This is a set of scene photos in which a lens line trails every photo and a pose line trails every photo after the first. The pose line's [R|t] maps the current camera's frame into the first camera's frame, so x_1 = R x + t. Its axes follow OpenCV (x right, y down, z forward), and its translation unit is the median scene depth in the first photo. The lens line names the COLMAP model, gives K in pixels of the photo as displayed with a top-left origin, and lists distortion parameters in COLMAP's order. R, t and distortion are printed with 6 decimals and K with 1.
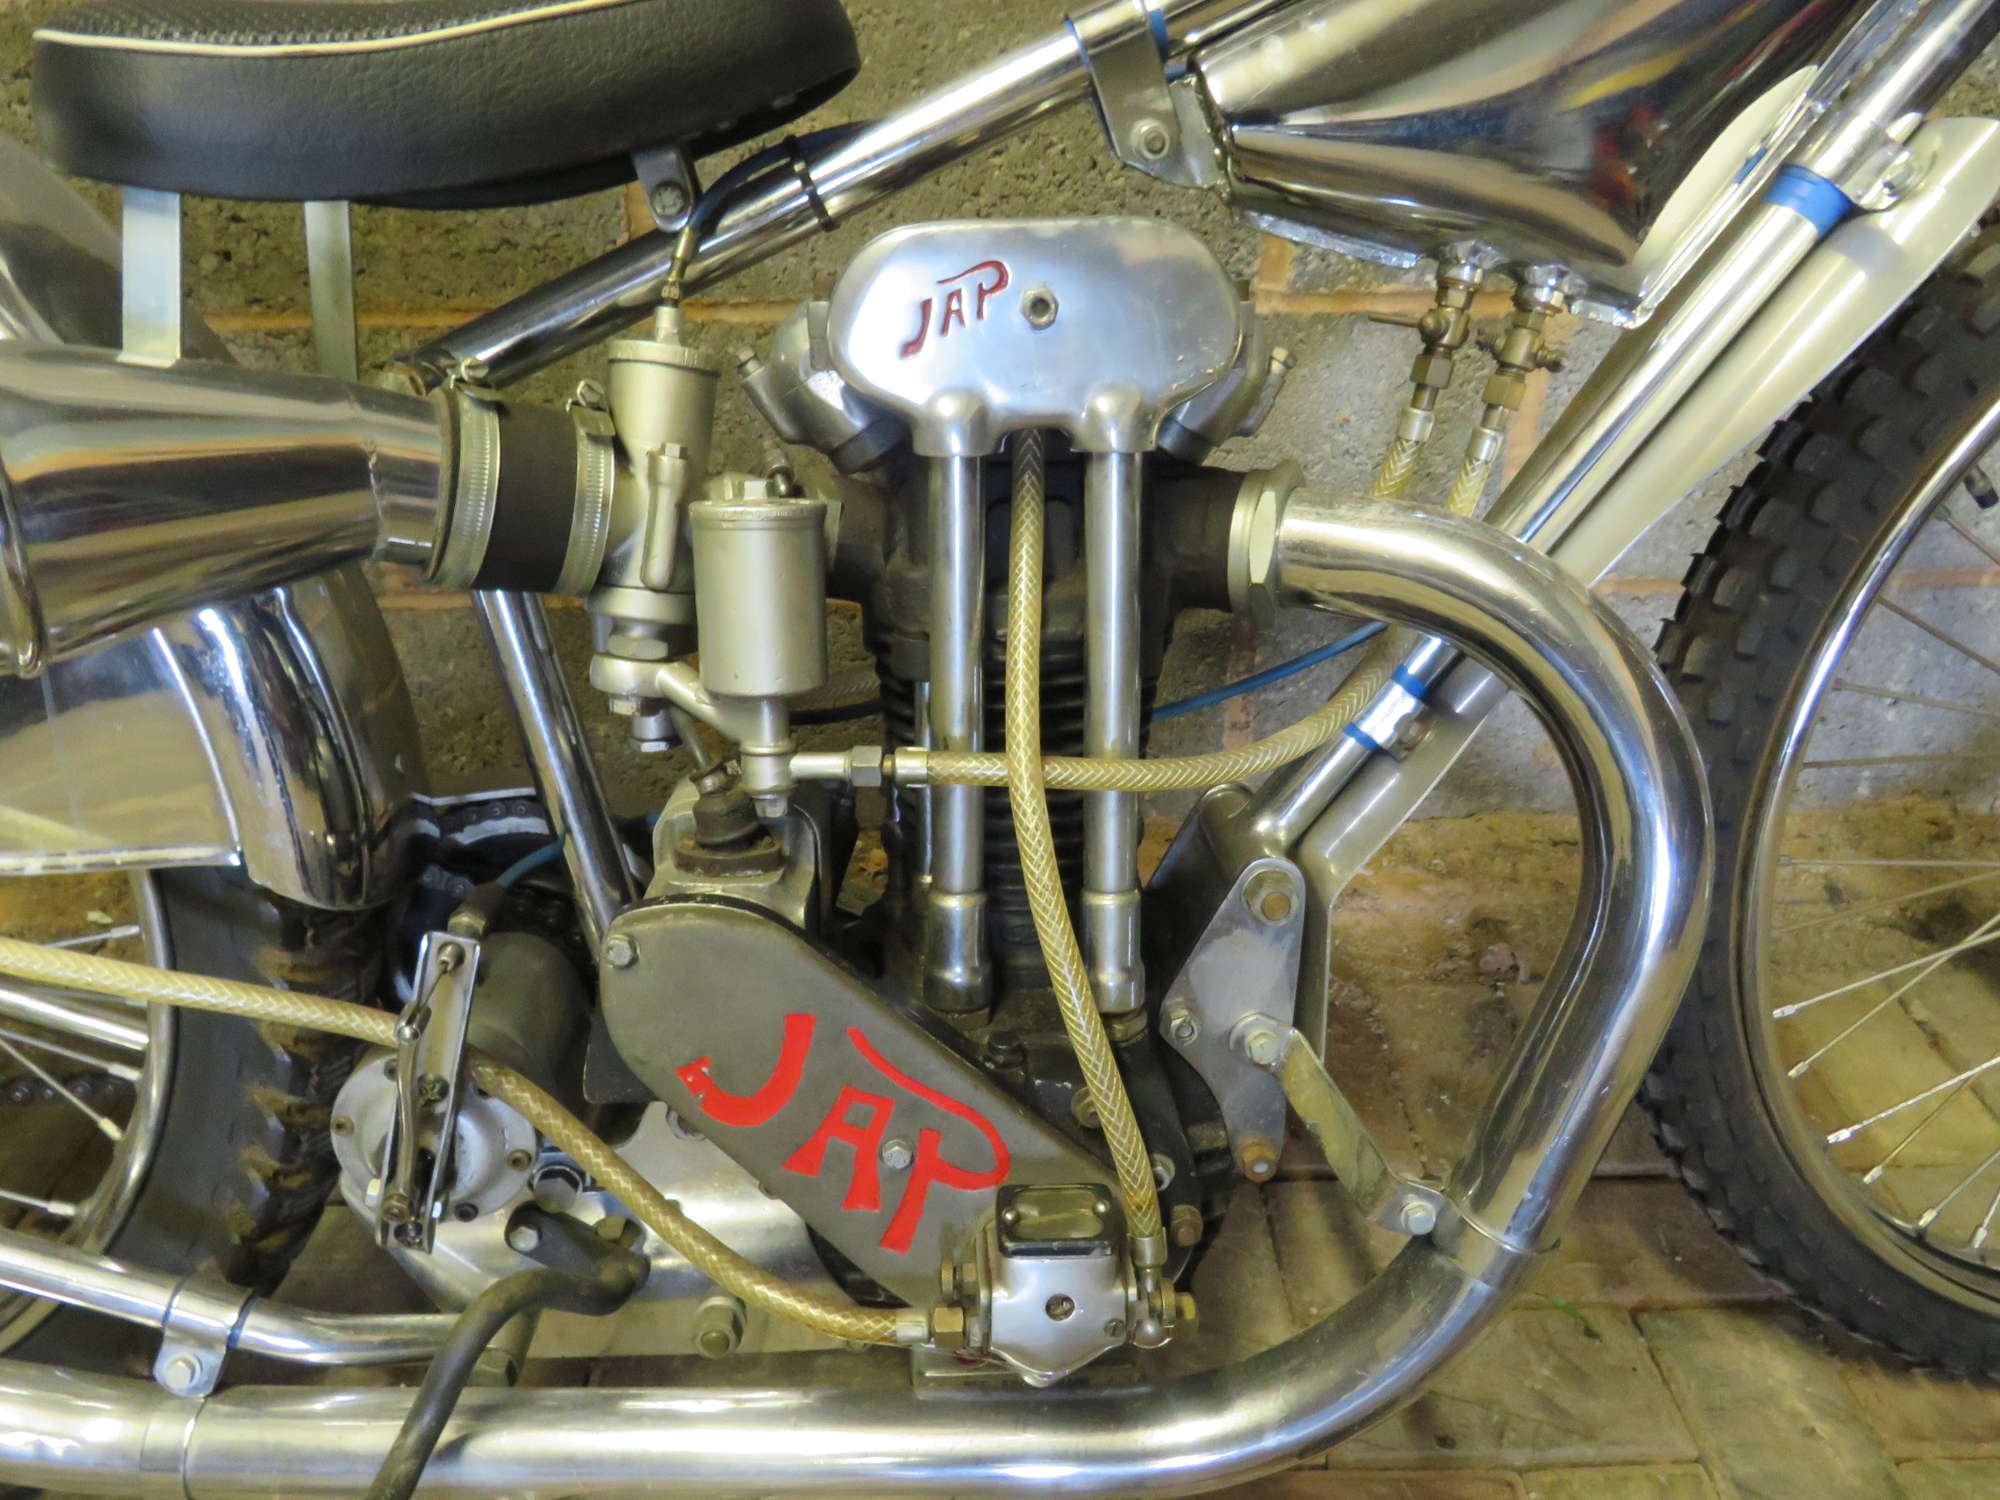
lens RADIAL K [[1408.3, 0, 991.7], [0, 1408.3, 755.4], [0, 0, 1]] dist [-0.018265, 0.001726]
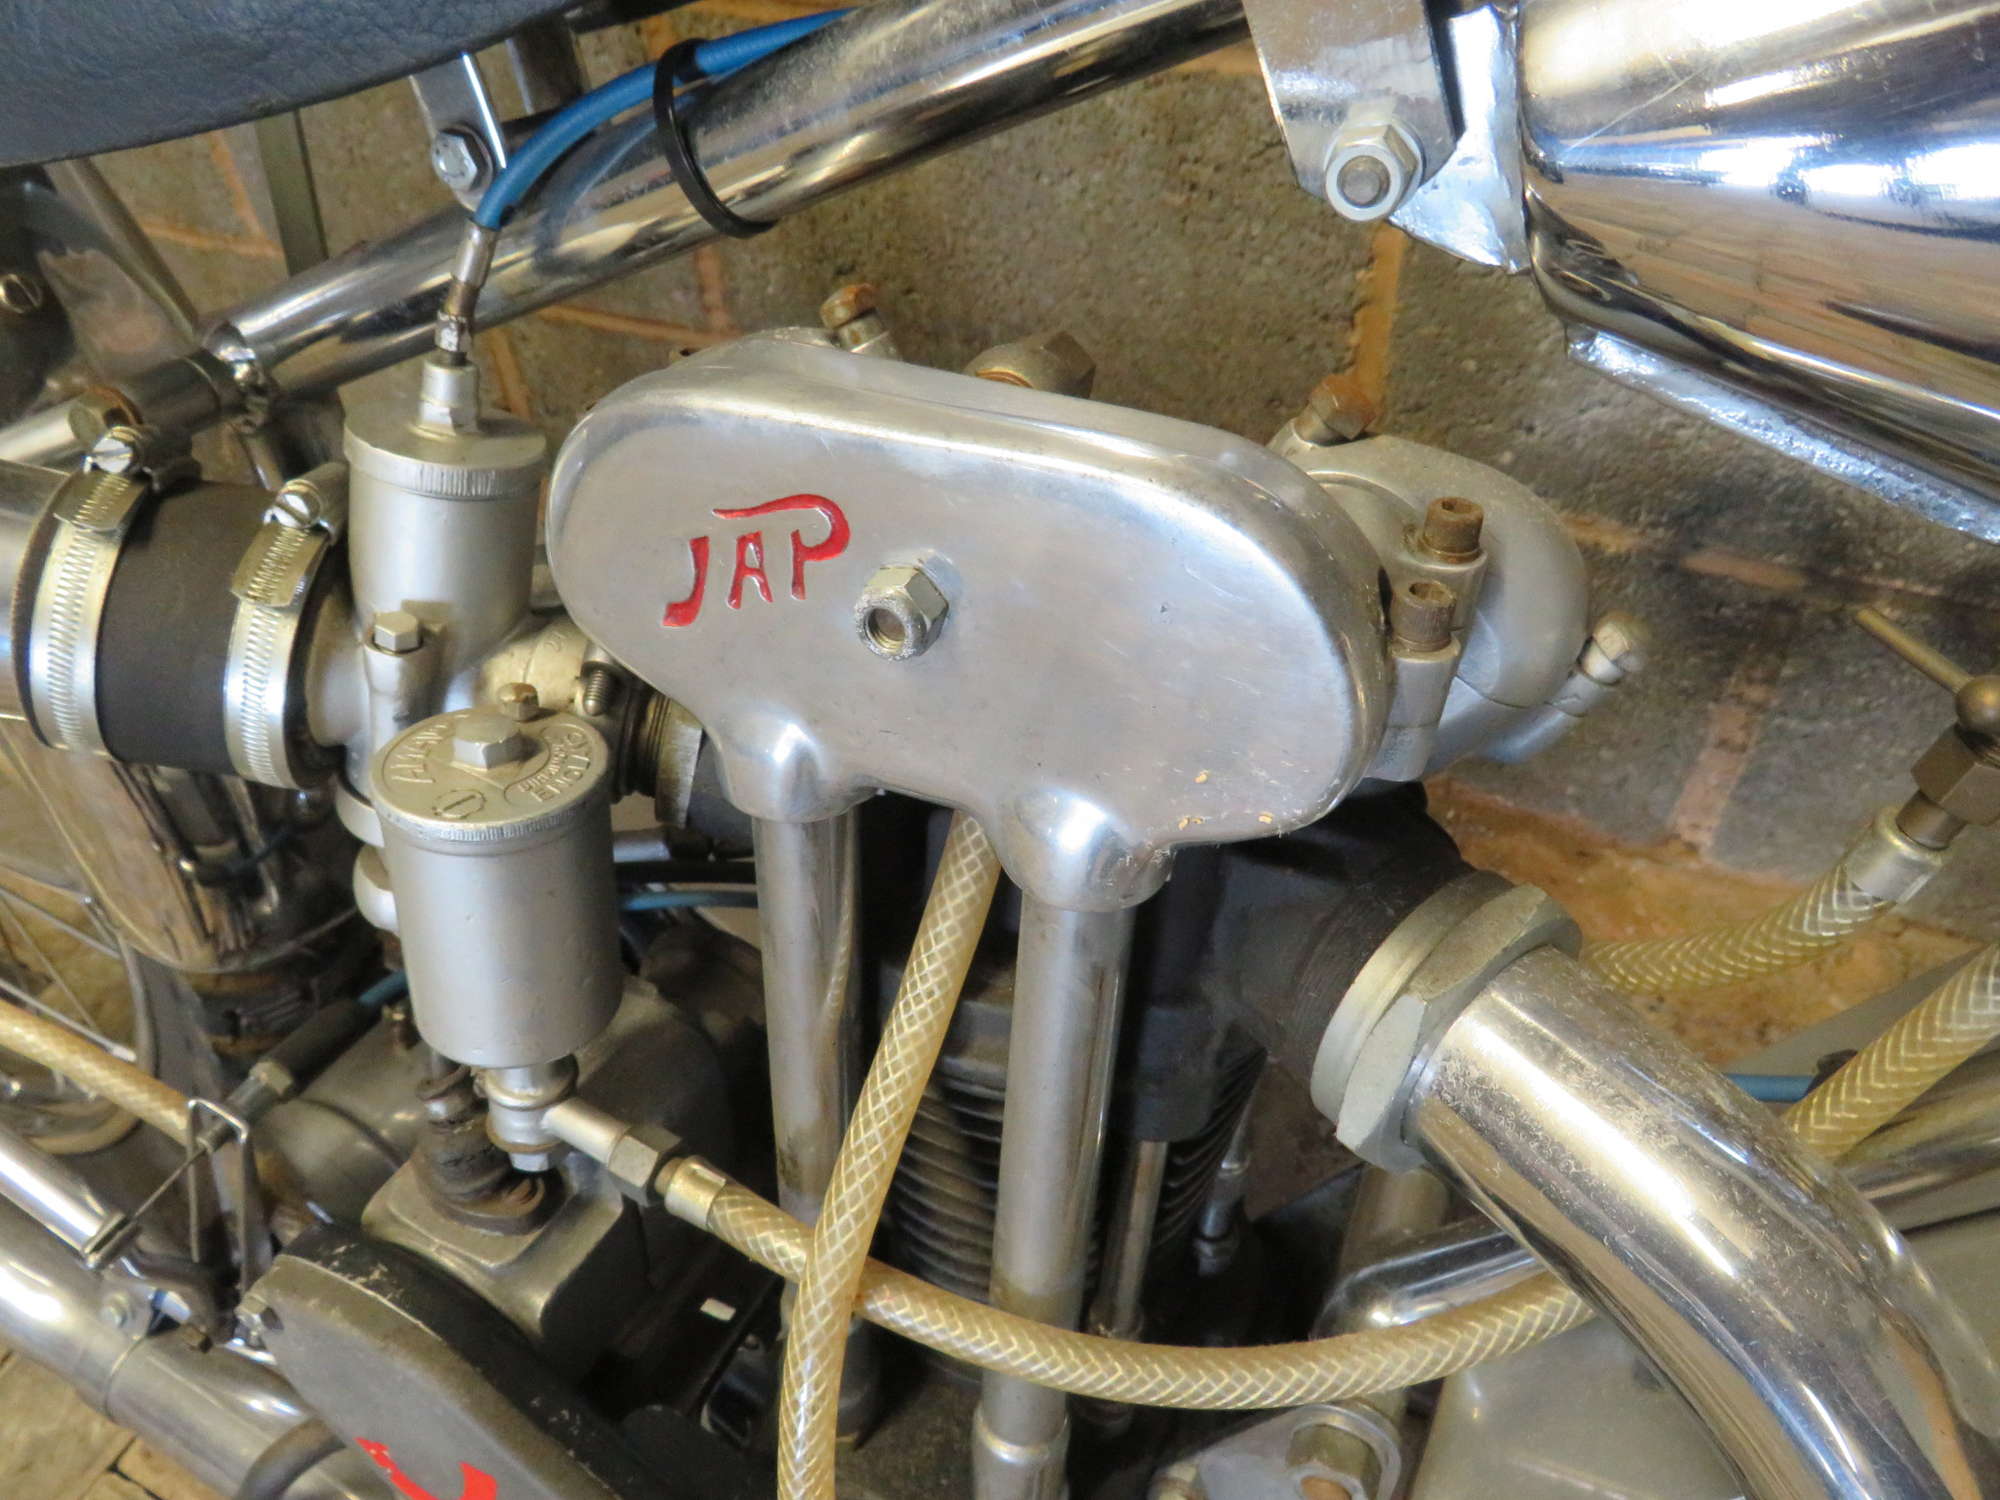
lens RADIAL K [[1406.3, 0, 985.5], [0, 1406.3, 759.0], [0, 0, 1]] dist [-0.017456, 0.001792]
pose [[0.889436, 0.296087, -0.348190, 0.199514], [-0.184118, 0.929364, 0.319974, -0.367394], [0.418335, -0.220488, 0.881125, 0.519713]]
